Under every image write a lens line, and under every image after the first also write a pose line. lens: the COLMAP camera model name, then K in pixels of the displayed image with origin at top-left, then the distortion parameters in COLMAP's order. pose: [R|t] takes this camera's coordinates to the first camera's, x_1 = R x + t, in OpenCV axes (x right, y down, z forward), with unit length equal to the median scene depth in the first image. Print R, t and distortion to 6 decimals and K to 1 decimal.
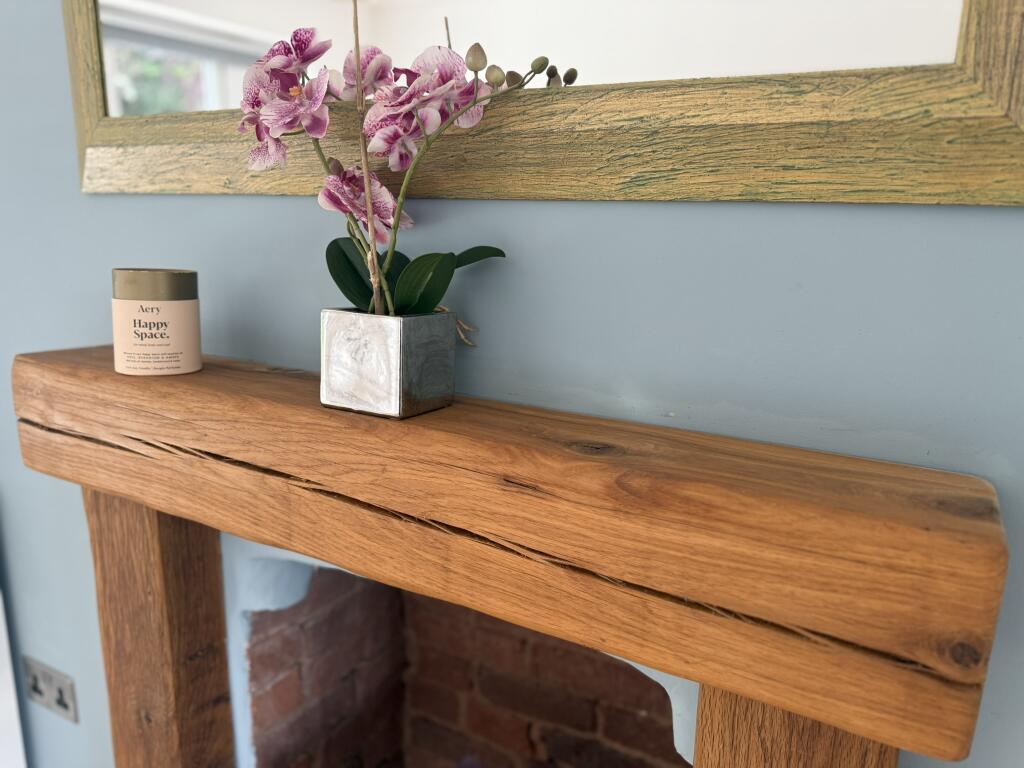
lens RADIAL K [[728.8, 0, 512.0], [0, 728.8, 384.0], [0, 0, 1]] dist [0.082513, -0.121249]
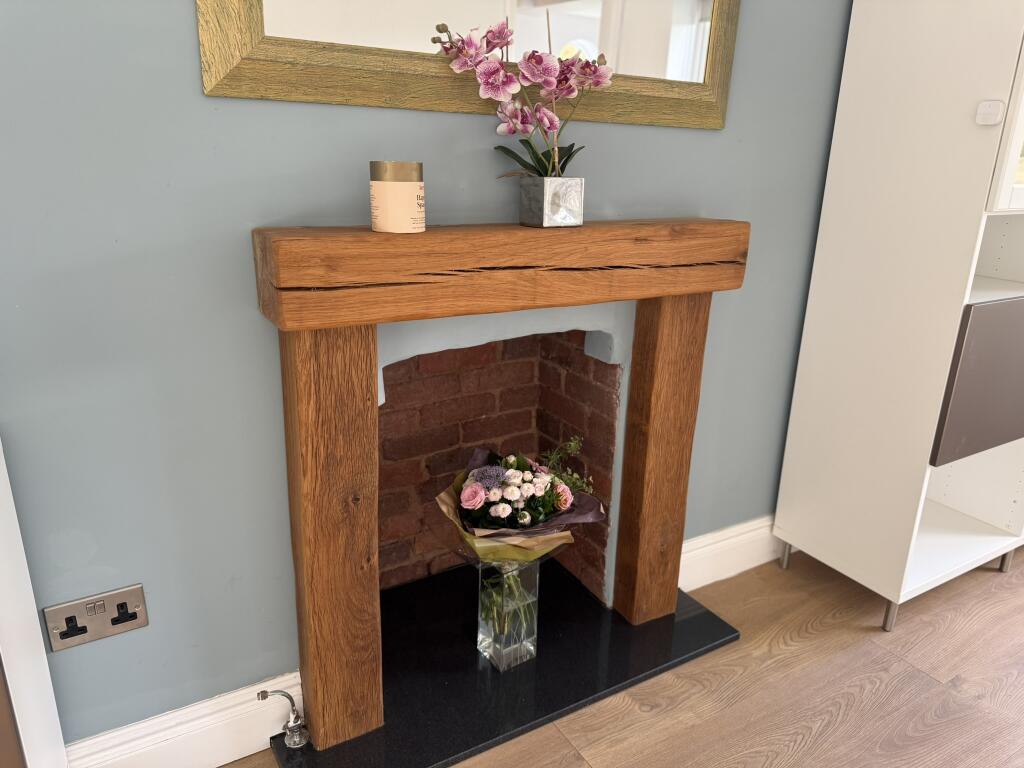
lens RADIAL K [[728.8, 0, 512.0], [0, 728.8, 384.0], [0, 0, 1]] dist [0.082513, -0.121249]
pose [[0.498034, -0.276699, 0.821827, -2.318679], [0.160460, 0.960765, 0.226238, -0.029162], [-0.852183, 0.019196, 0.522892, 0.043181]]
